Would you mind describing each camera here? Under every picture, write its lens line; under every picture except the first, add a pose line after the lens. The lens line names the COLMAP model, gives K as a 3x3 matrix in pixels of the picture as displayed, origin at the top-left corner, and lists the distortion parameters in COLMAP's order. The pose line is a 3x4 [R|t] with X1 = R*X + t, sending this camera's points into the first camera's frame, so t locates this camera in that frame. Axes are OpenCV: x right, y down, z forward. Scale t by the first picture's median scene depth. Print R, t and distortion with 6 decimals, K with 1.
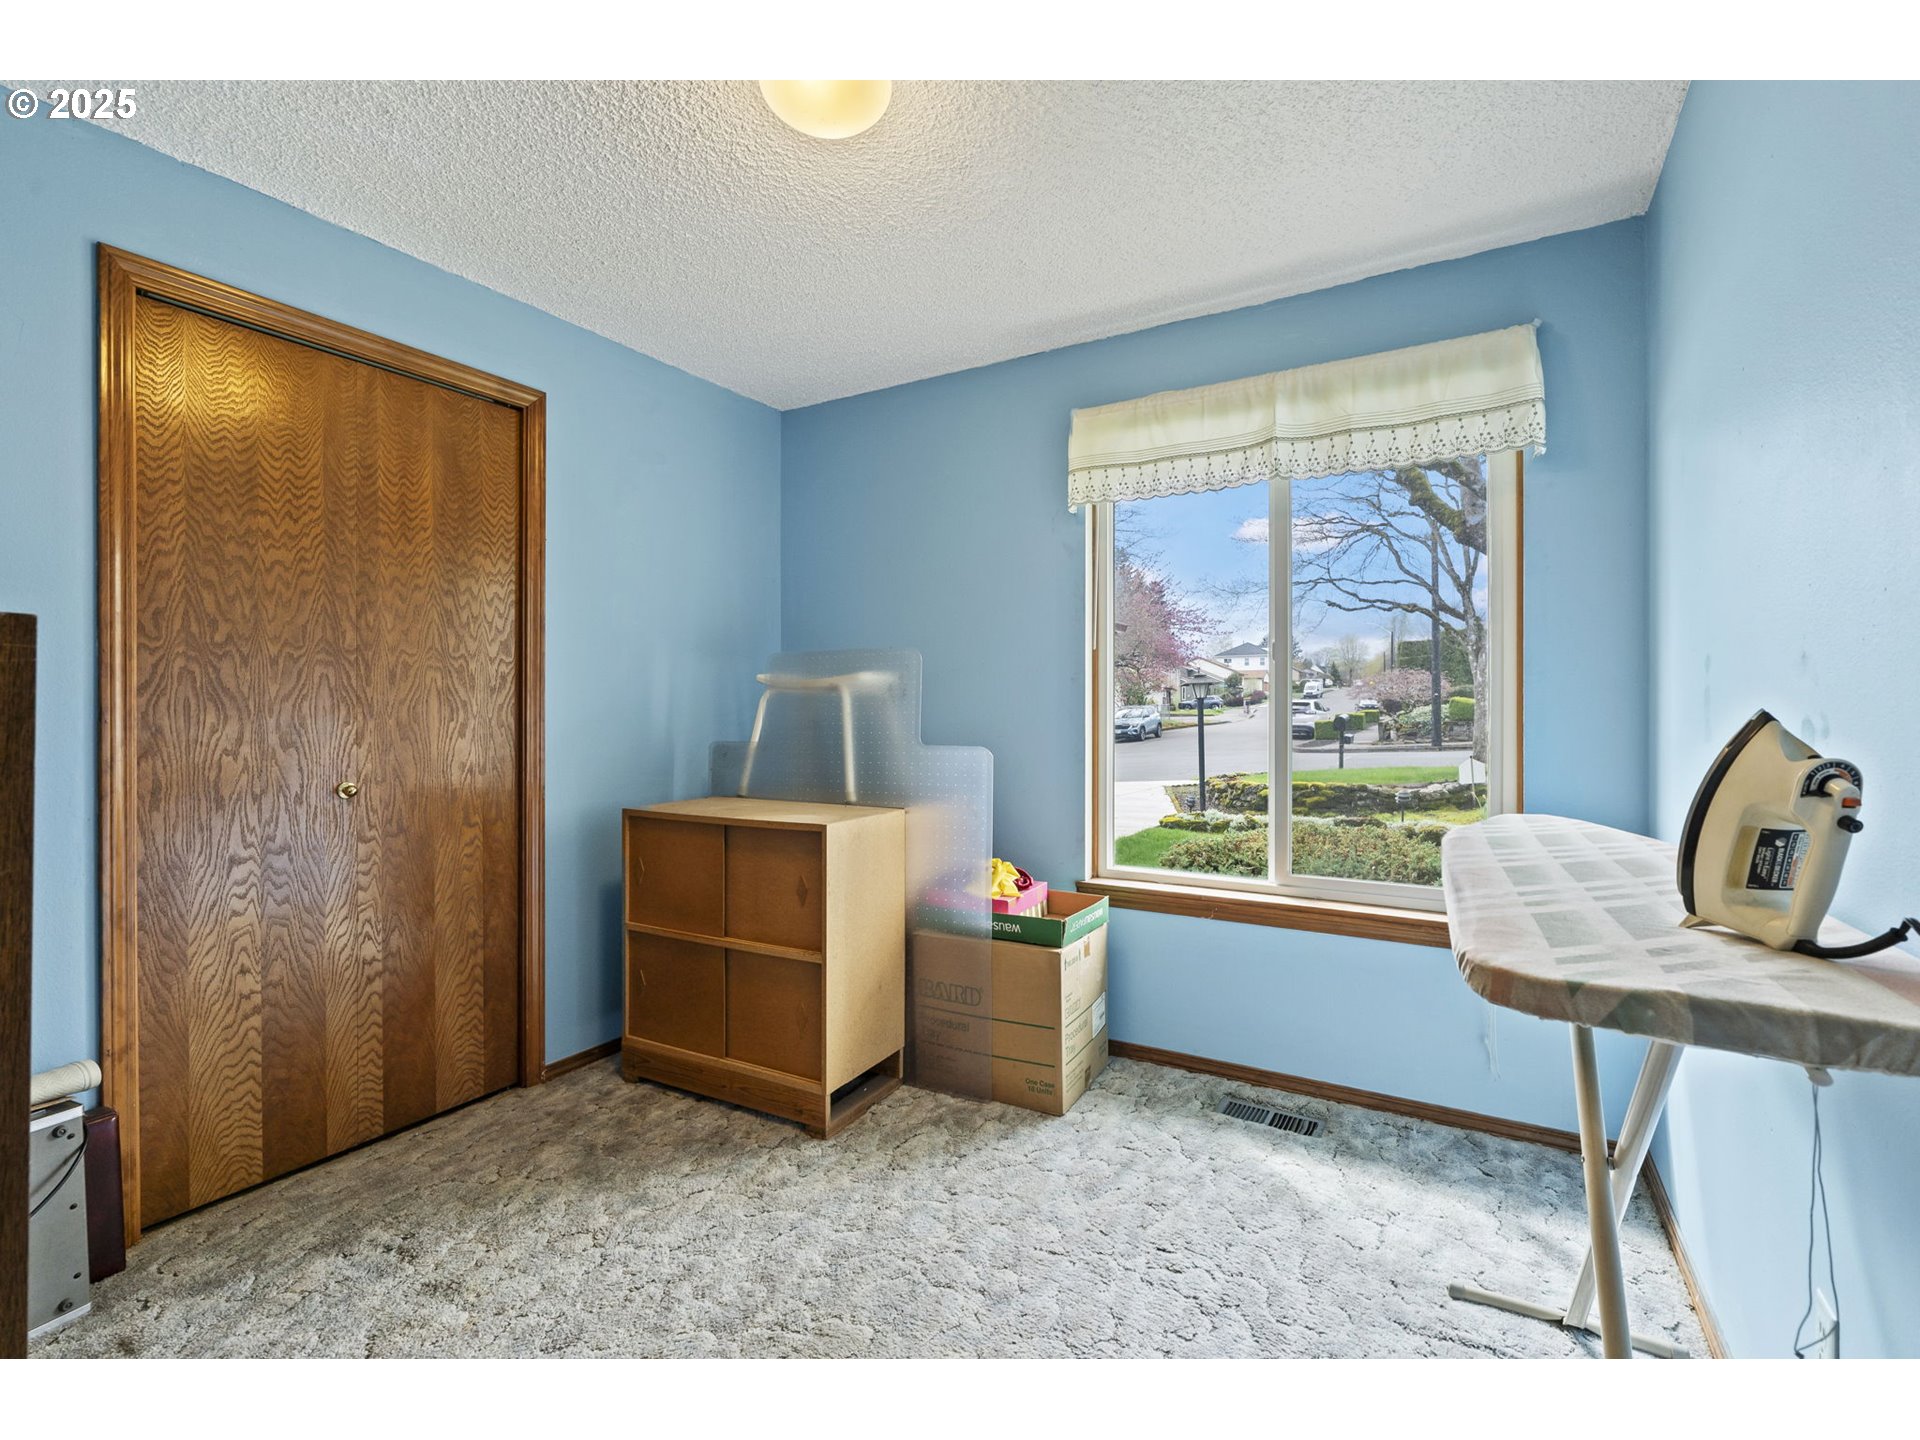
lens RADIAL K [[874.2, 0, 952.5], [0, 874.2, 704.0], [0, 0, 1]] dist [-0.003503, -0.000908]
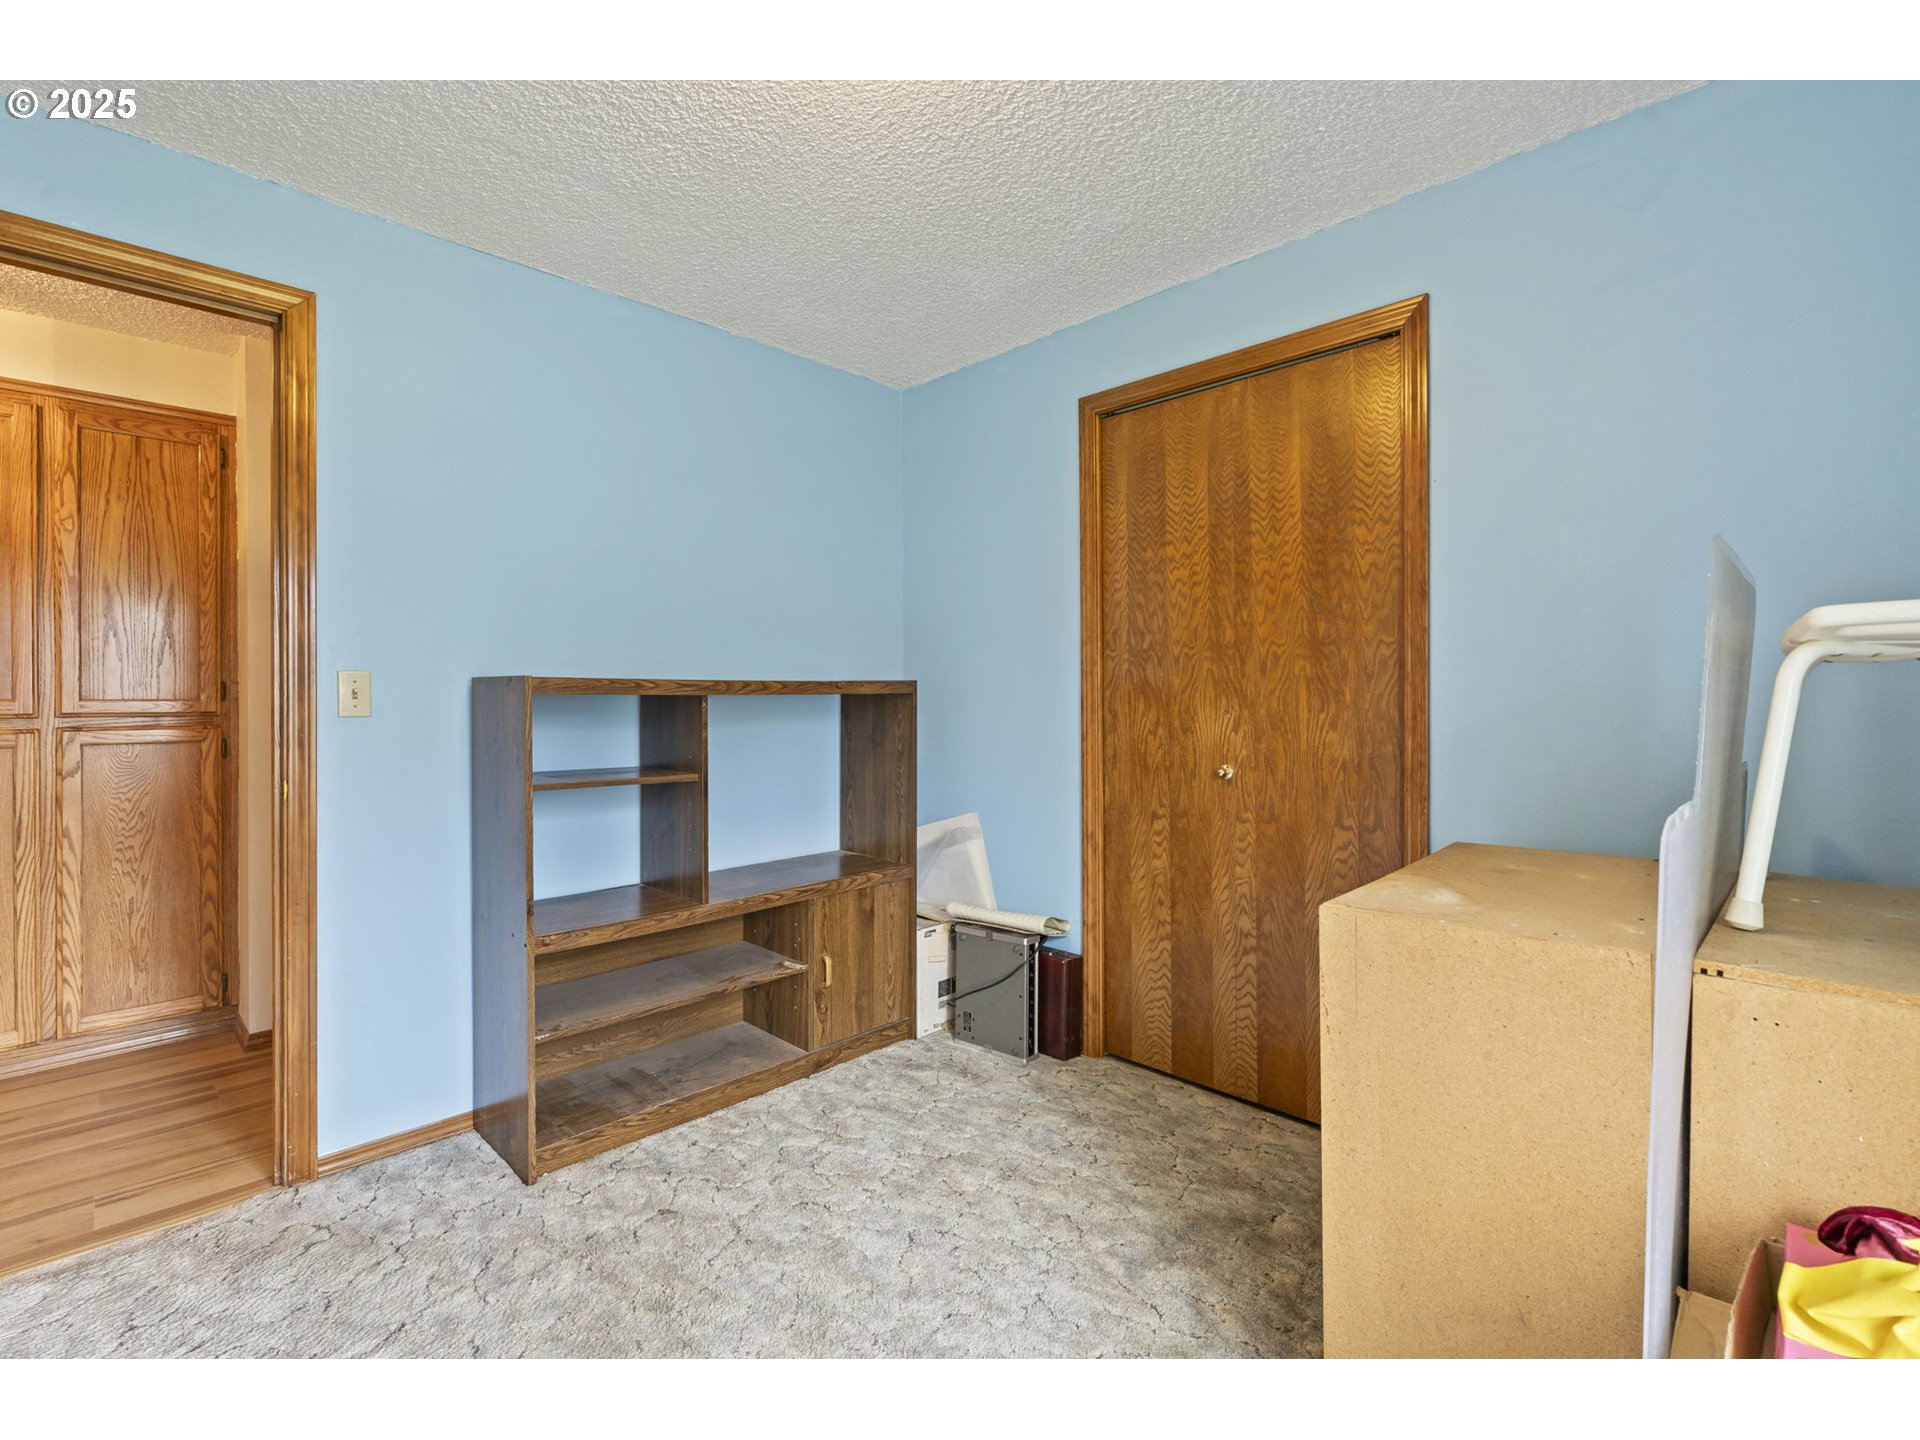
lens RADIAL K [[874.2, 0, 949.1], [0, 874.2, 699.1], [0, 0, 1]] dist [-0.003503, -0.000908]
pose [[-0.249608, -0.000233, -0.968347, 0.467865], [0.007461, 0.999970, -0.002164, 0.005559], [0.968318, -0.007765, -0.249599, 0.923438]]
